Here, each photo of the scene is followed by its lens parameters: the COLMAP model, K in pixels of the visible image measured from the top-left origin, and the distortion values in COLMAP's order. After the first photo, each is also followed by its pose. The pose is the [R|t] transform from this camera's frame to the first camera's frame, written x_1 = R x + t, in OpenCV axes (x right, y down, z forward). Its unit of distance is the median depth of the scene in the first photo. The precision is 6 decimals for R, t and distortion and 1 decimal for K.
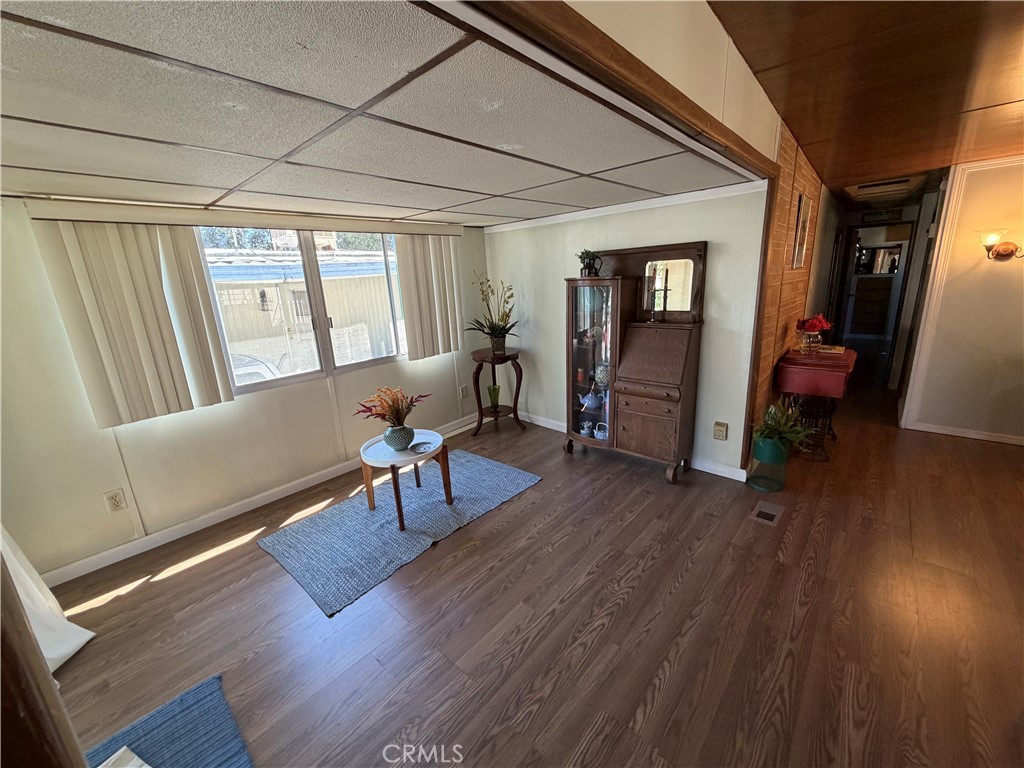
lens RADIAL K [[408.3, 0, 507.0], [0, 408.3, 384.5], [0, 0, 1]] dist [0.002588, -0.000467]
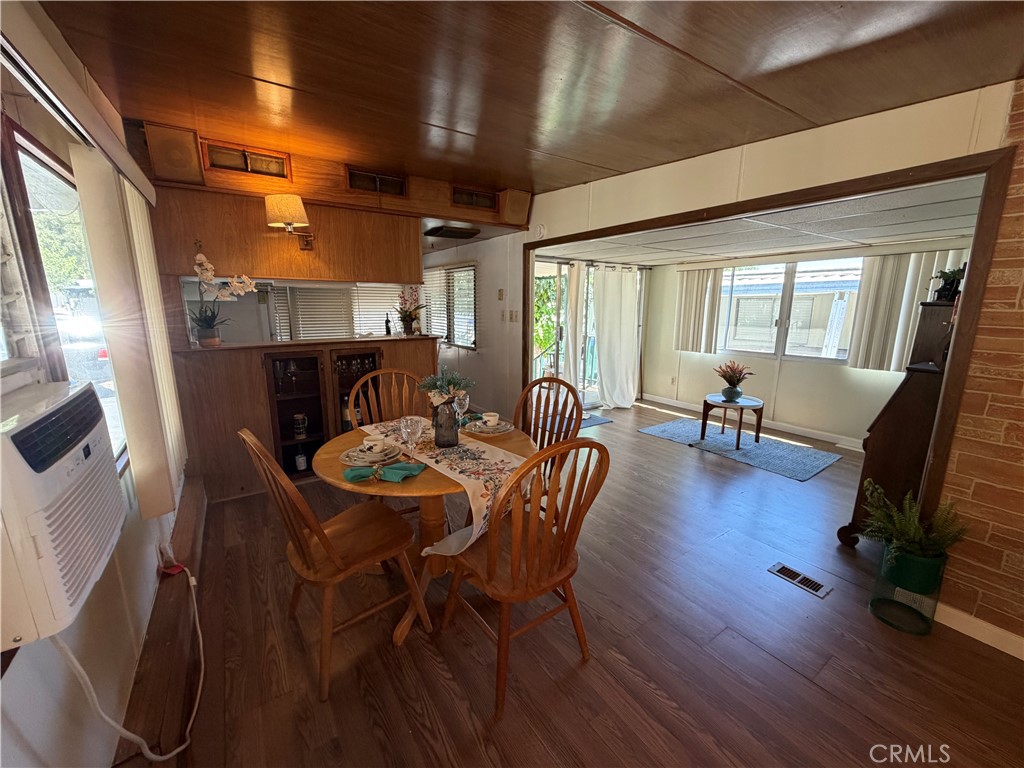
lens RADIAL K [[408.3, 0, 510.4], [0, 408.3, 388.6], [0, 0, 1]] dist [0.002588, -0.000467]
pose [[-0.244337, 0.250242, -0.936845, 1.313488], [-0.232885, 0.922708, 0.307204, -0.161456], [0.941310, 0.293238, -0.167174, 0.396257]]
